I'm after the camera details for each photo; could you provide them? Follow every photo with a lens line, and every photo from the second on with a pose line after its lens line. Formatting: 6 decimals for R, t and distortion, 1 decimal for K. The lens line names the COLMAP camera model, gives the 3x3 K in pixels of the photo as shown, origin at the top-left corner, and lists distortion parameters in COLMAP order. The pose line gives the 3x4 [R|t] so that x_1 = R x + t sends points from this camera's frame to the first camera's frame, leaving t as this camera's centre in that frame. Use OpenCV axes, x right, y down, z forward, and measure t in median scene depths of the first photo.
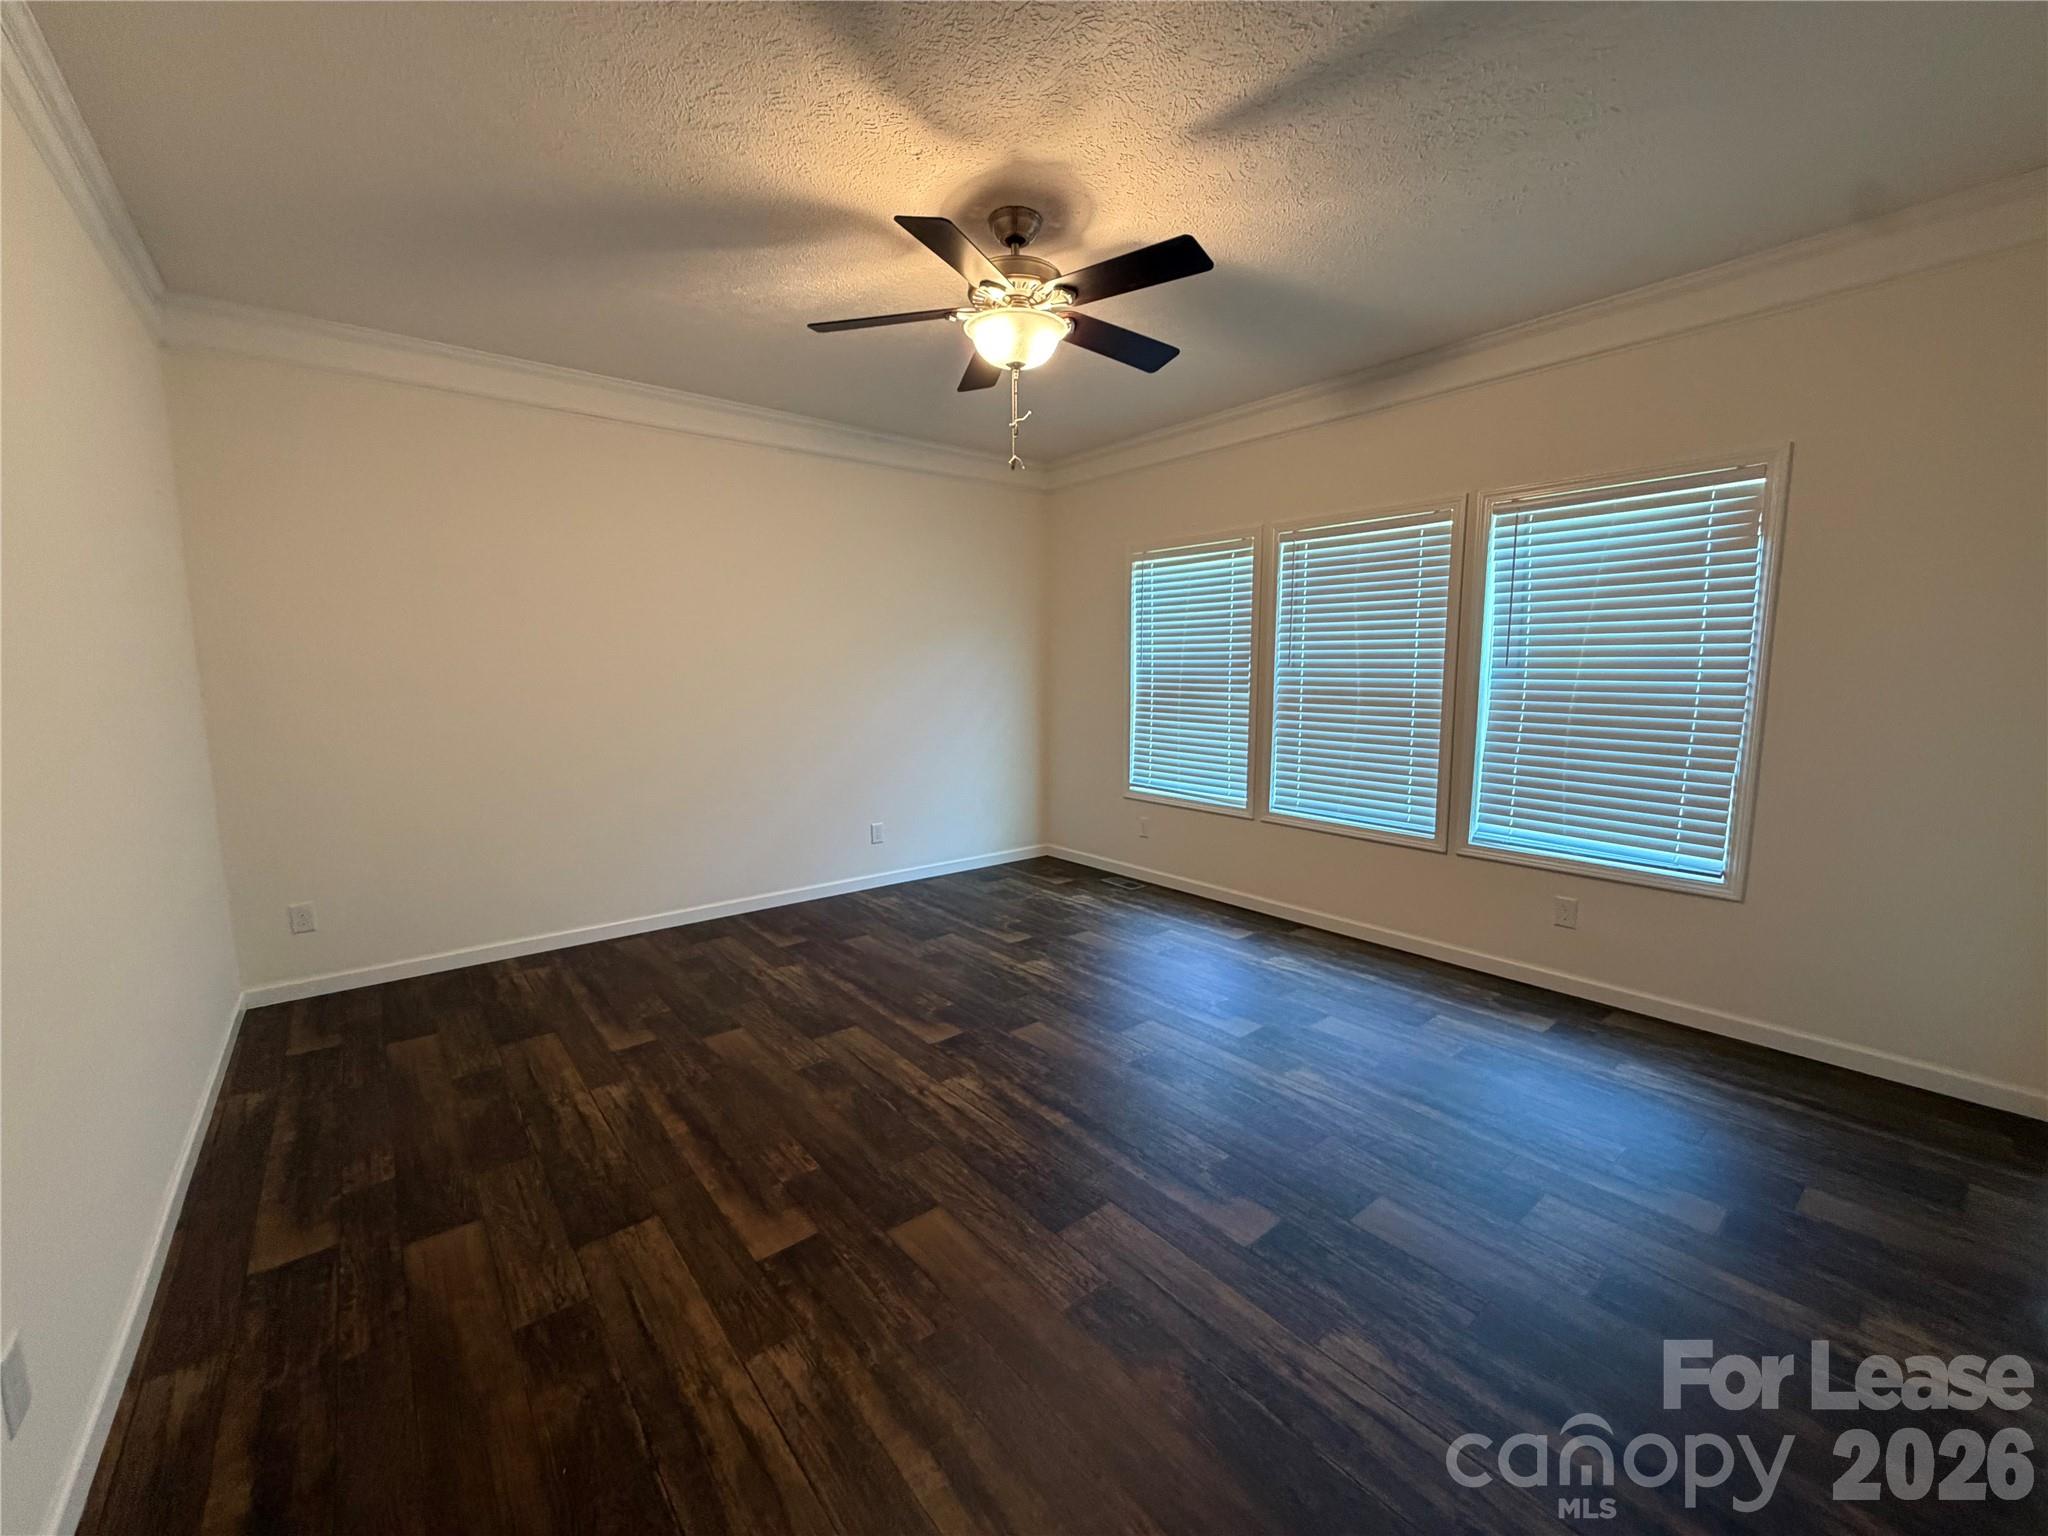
lens RADIAL K [[819.8, 0, 1020.1], [0, 819.8, 764.8], [0, 0, 1]] dist [0.005924, -0.000881]
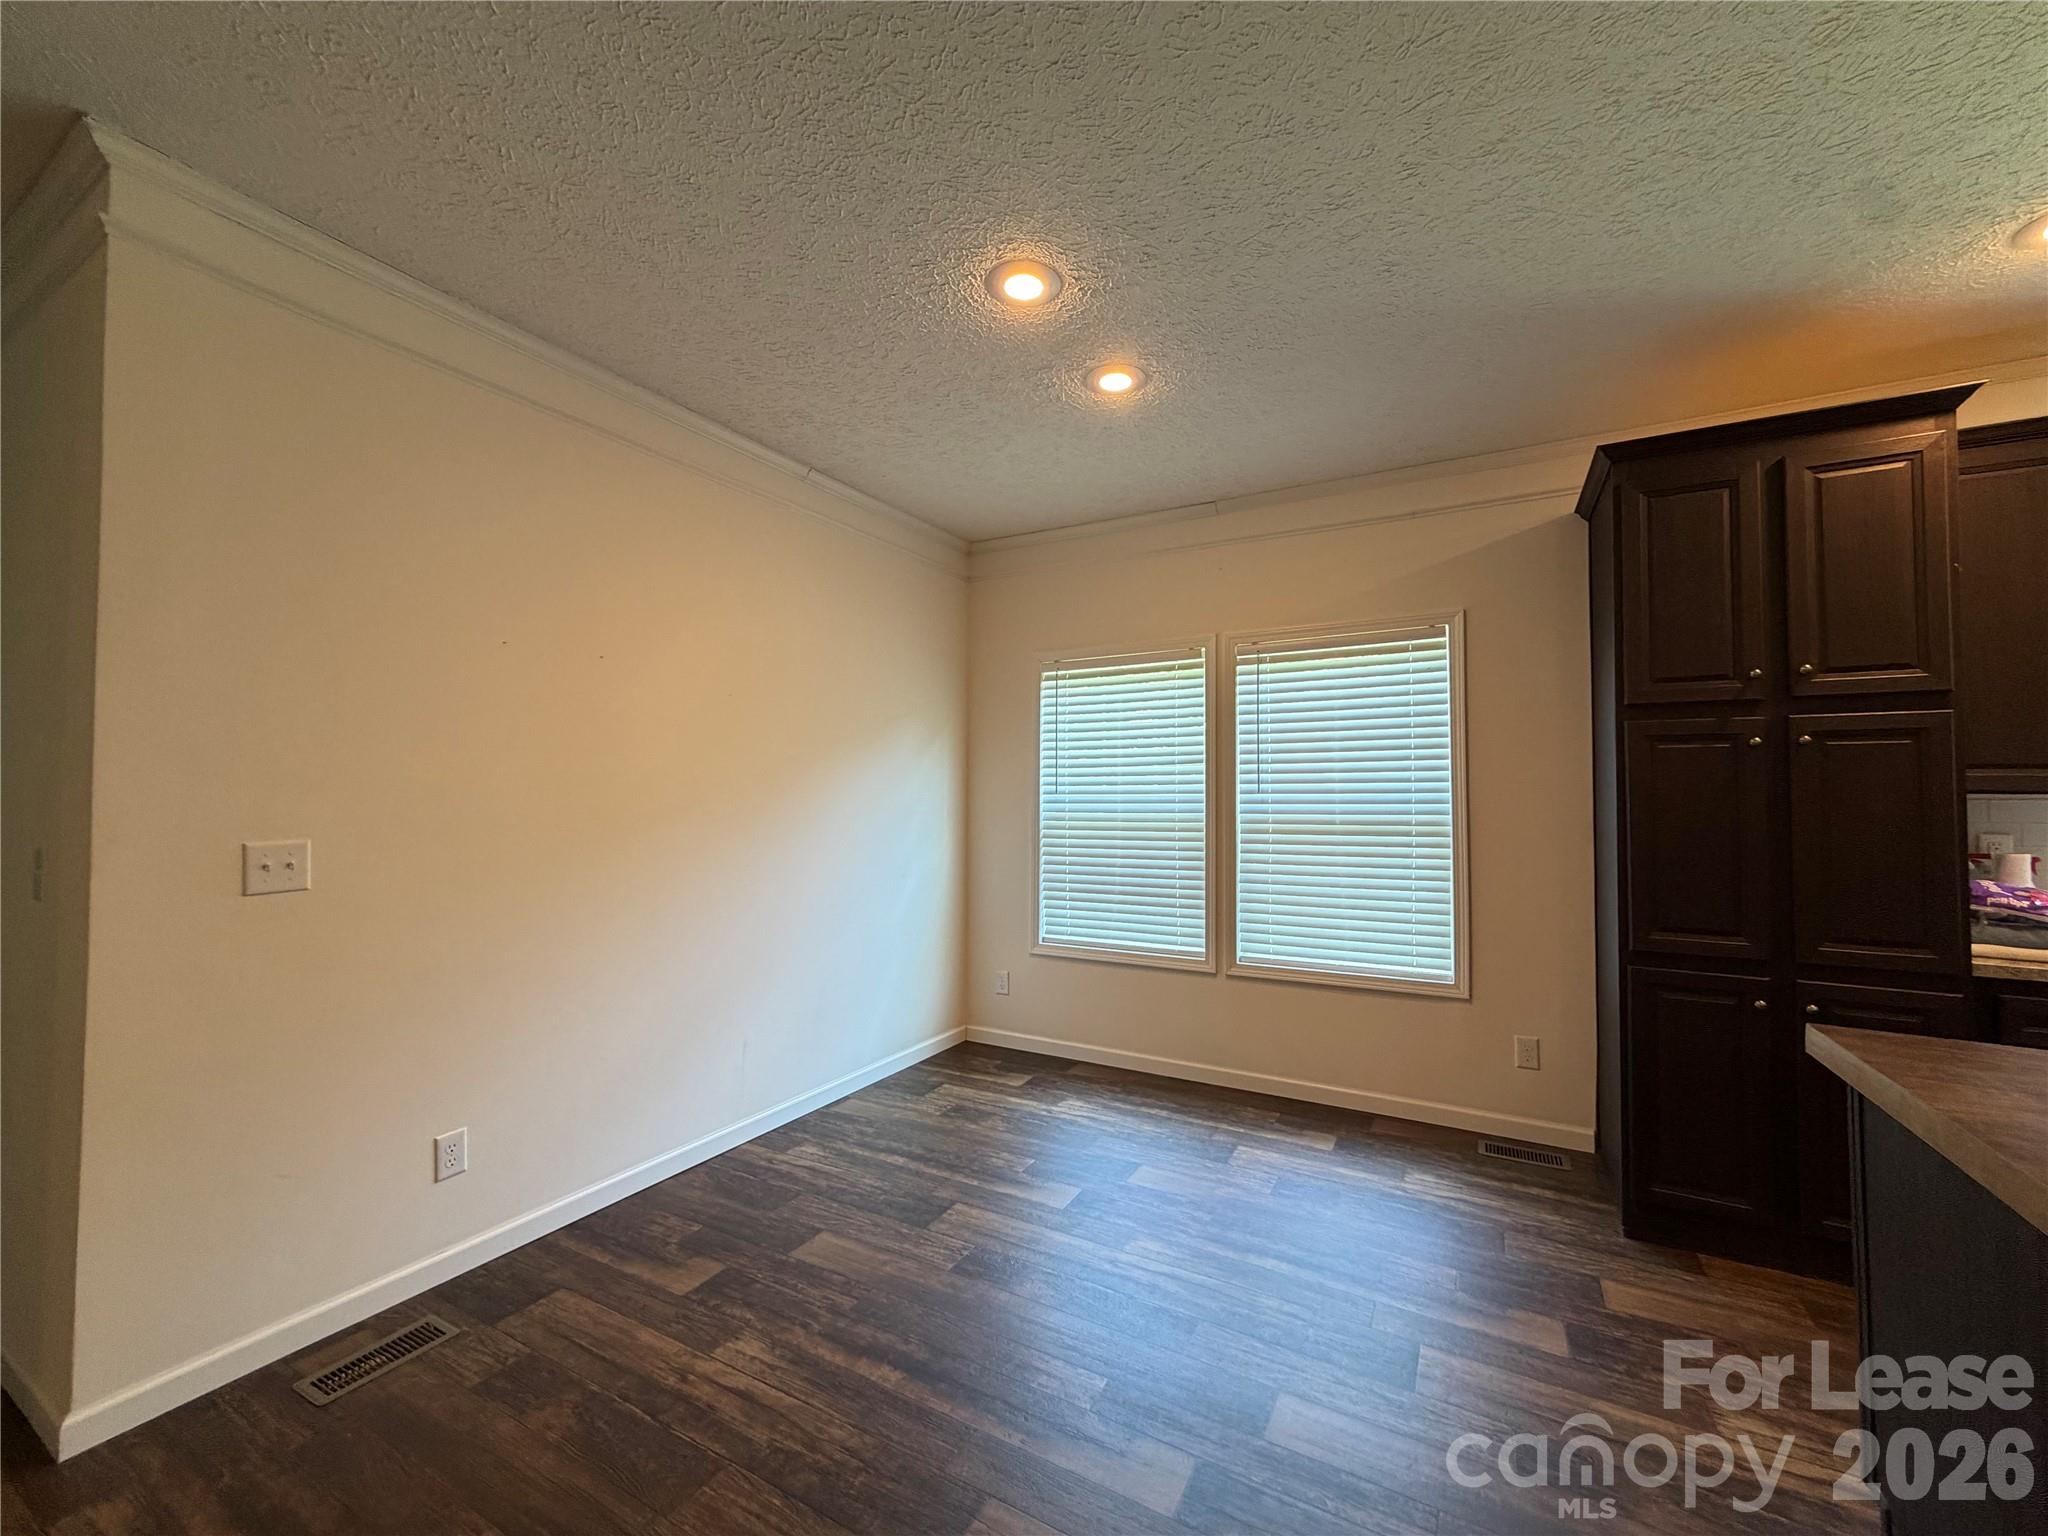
lens RADIAL K [[819.8, 0, 1020.9], [0, 819.8, 762.6], [0, 0, 1]] dist [0.005924, -0.000881]
pose [[0.929094, 0.020643, 0.369268, -0.122646], [0.036212, 0.988566, -0.146373, -0.017439], [-0.368068, 0.149366, 0.917723, 0.151111]]
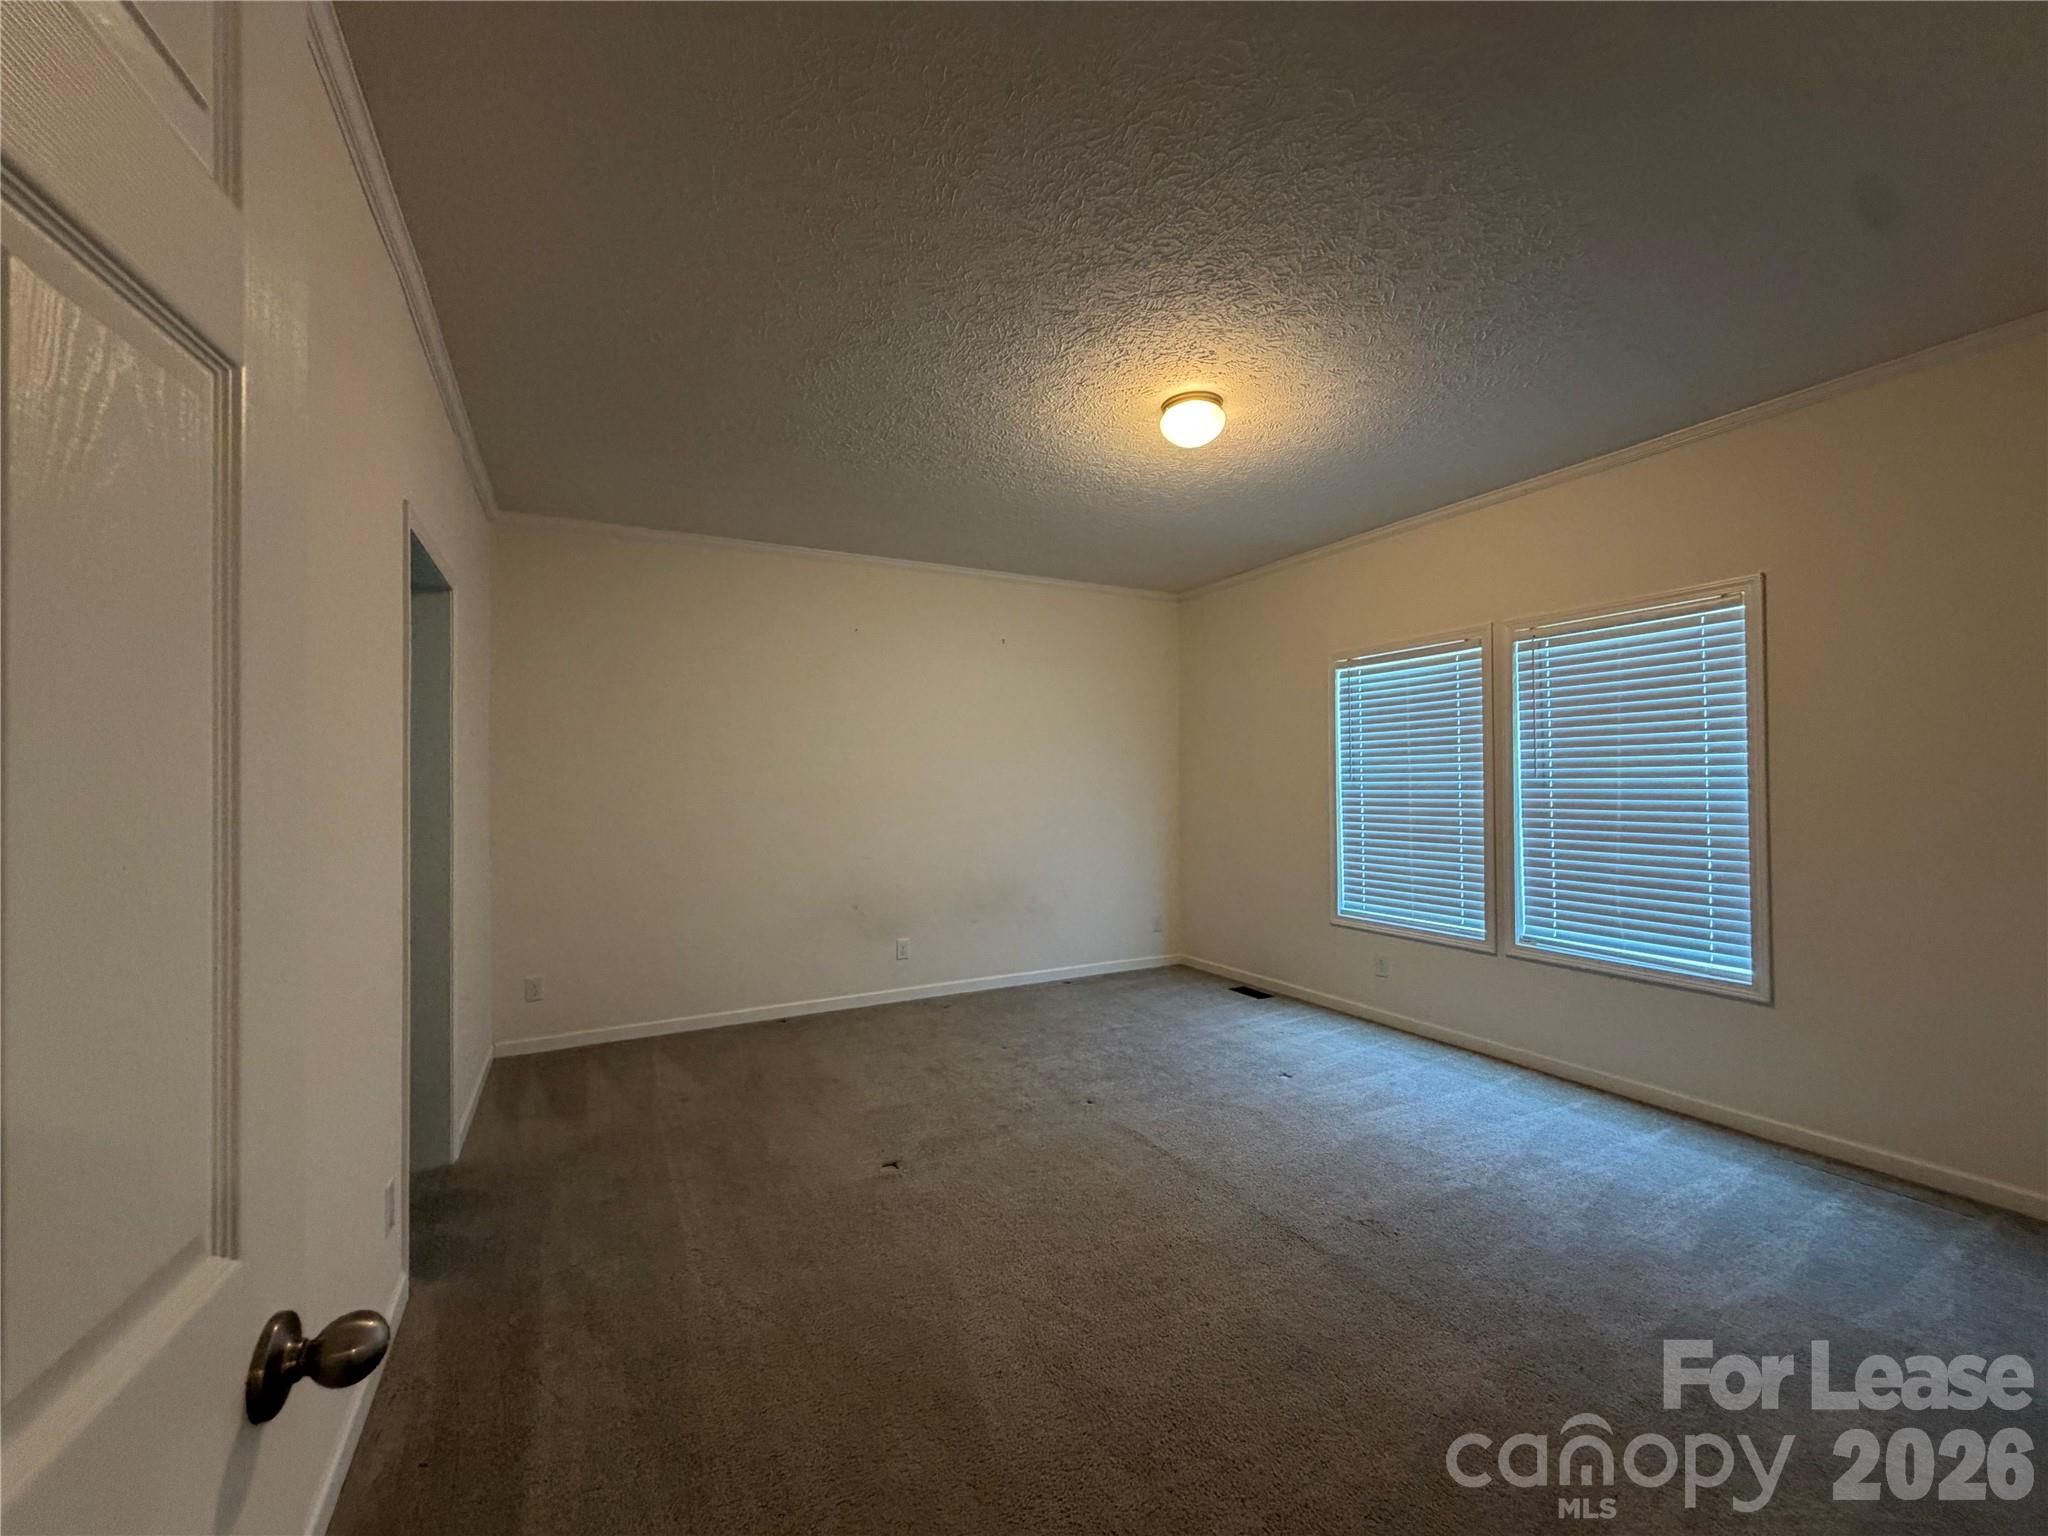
lens RADIAL K [[819.8, 0, 1029.8], [0, 819.8, 773.2], [0, 0, 1]] dist [0.005924, -0.000881]
pose [[0.981071, -0.010447, -0.193369, 0.188330], [-0.014450, 0.991811, -0.126895, 0.025846], [0.193111, 0.127287, 0.972885, -0.223197]]
